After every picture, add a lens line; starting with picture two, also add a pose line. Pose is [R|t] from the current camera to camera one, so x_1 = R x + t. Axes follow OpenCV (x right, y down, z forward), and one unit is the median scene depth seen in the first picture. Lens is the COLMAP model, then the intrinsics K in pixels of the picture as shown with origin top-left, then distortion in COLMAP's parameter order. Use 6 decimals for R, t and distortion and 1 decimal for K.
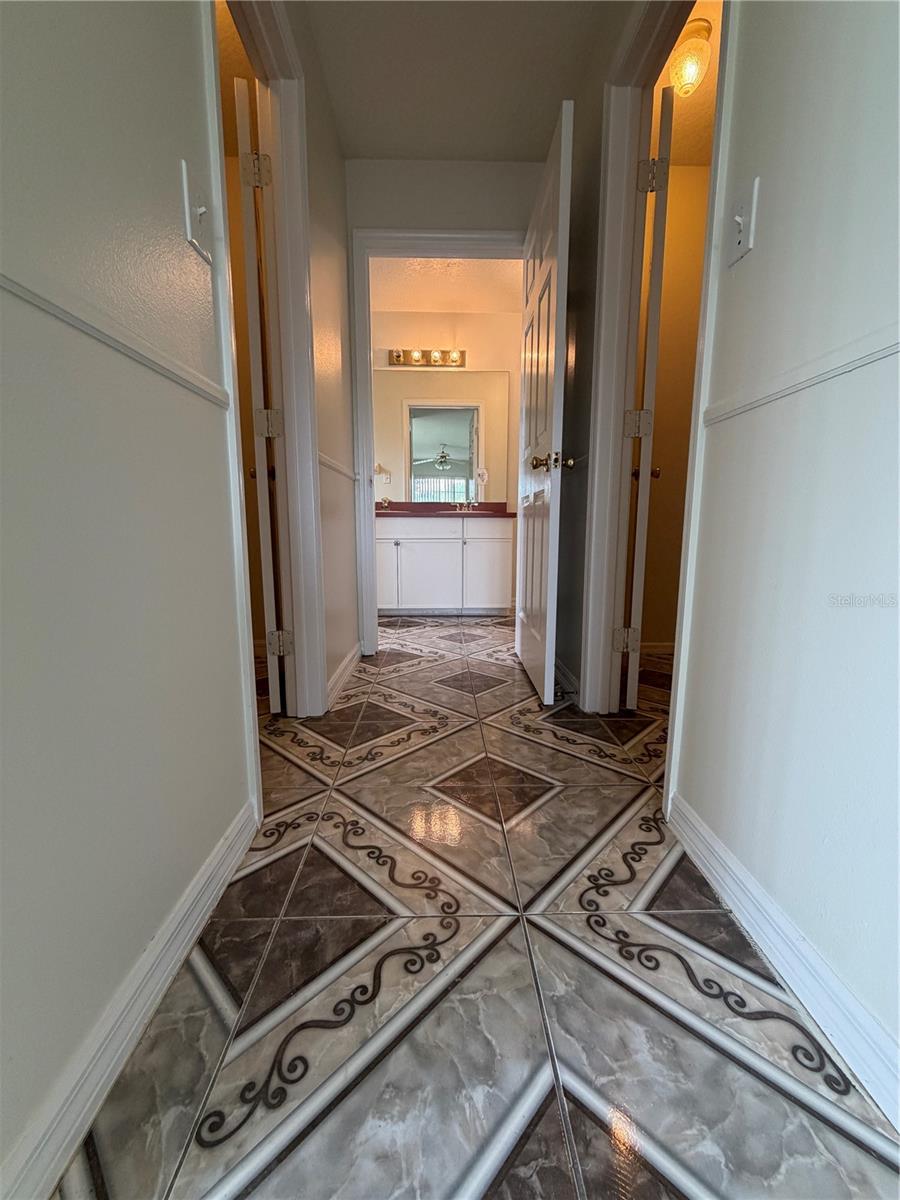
lens RADIAL K [[479.8, 0, 449.1], [0, 479.8, 605.7], [0, 0, 1]] dist [-0.000747, 0.000222]
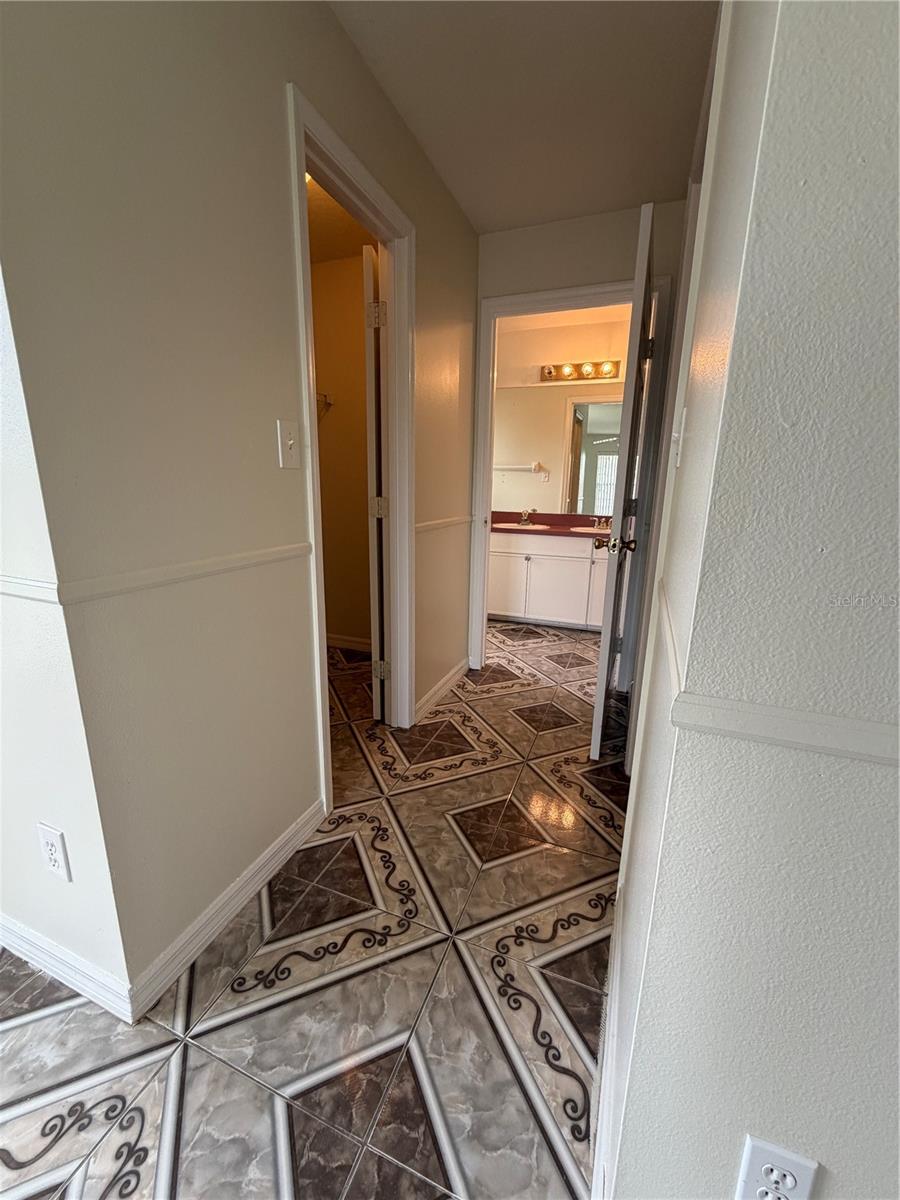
lens RADIAL K [[479.8, 0, 445.8], [0, 479.8, 607.1], [0, 0, 1]] dist [-0.000747, 0.000222]
pose [[0.920323, 0.109779, -0.375440, 0.615289], [-0.077578, 0.991970, 0.099885, -0.513691], [0.383390, -0.062800, 0.921449, -0.285566]]
